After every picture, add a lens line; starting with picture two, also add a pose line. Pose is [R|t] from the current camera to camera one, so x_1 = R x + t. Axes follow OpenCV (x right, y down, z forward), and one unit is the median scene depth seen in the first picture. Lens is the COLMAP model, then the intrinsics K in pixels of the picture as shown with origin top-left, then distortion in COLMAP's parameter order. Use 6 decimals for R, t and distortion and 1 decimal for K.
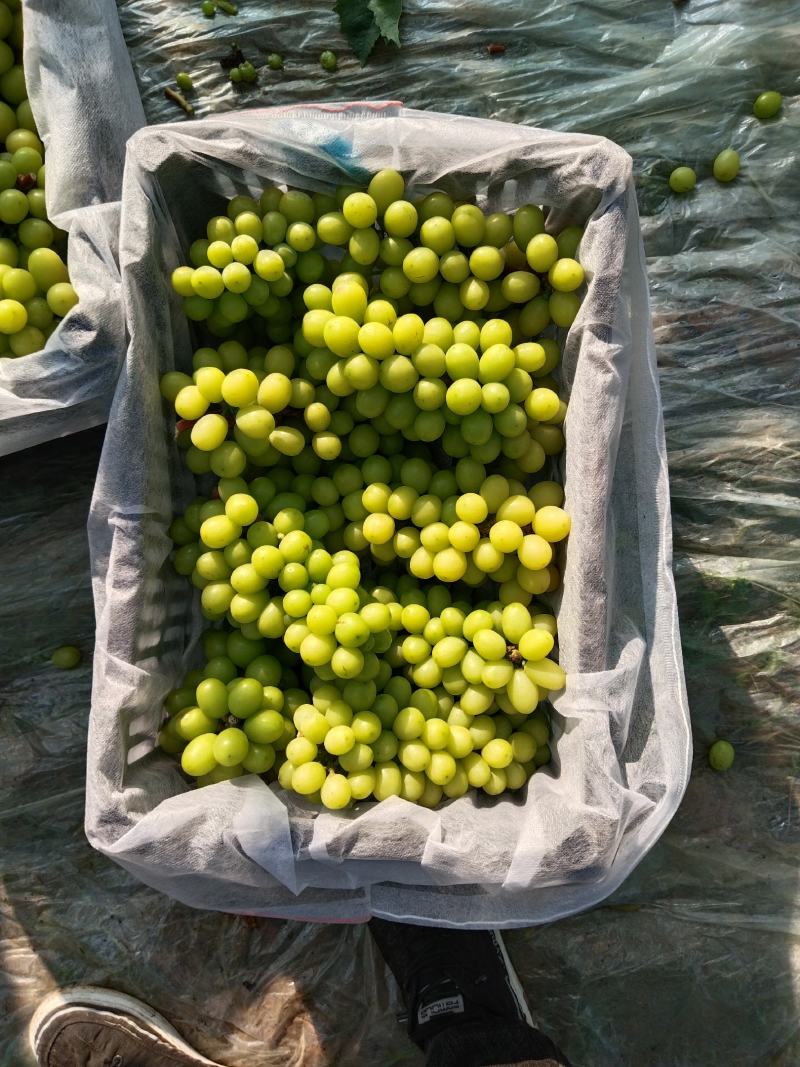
lens RADIAL K [[864.7, 0, 400.2], [0, 864.7, 533.3], [0, 0, 1]] dist [-0.006043, -0.012190]
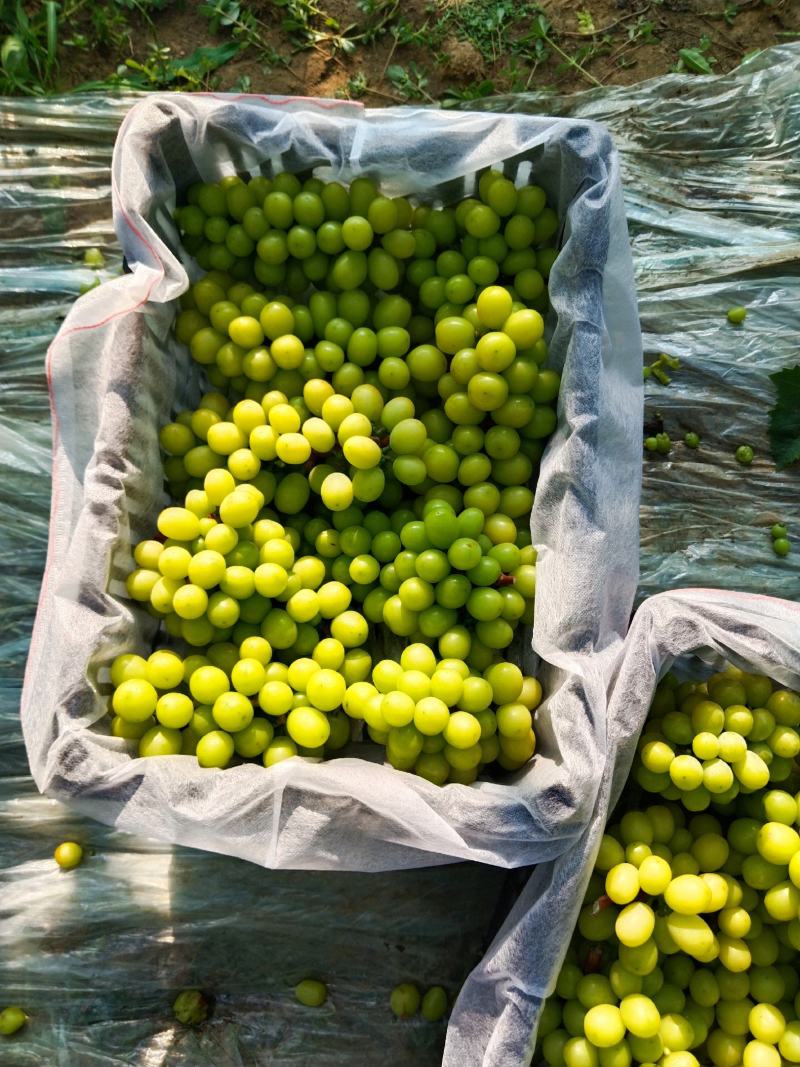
lens RADIAL K [[864.7, 0, 399.7], [0, 864.7, 534.8], [0, 0, 1]] dist [-0.006043, -0.012190]
pose [[0.950082, 0.298549, -0.090621, -0.486751], [-0.308485, 0.942356, -0.129621, -0.303896], [0.046699, 0.151106, 0.987414, 0.031430]]
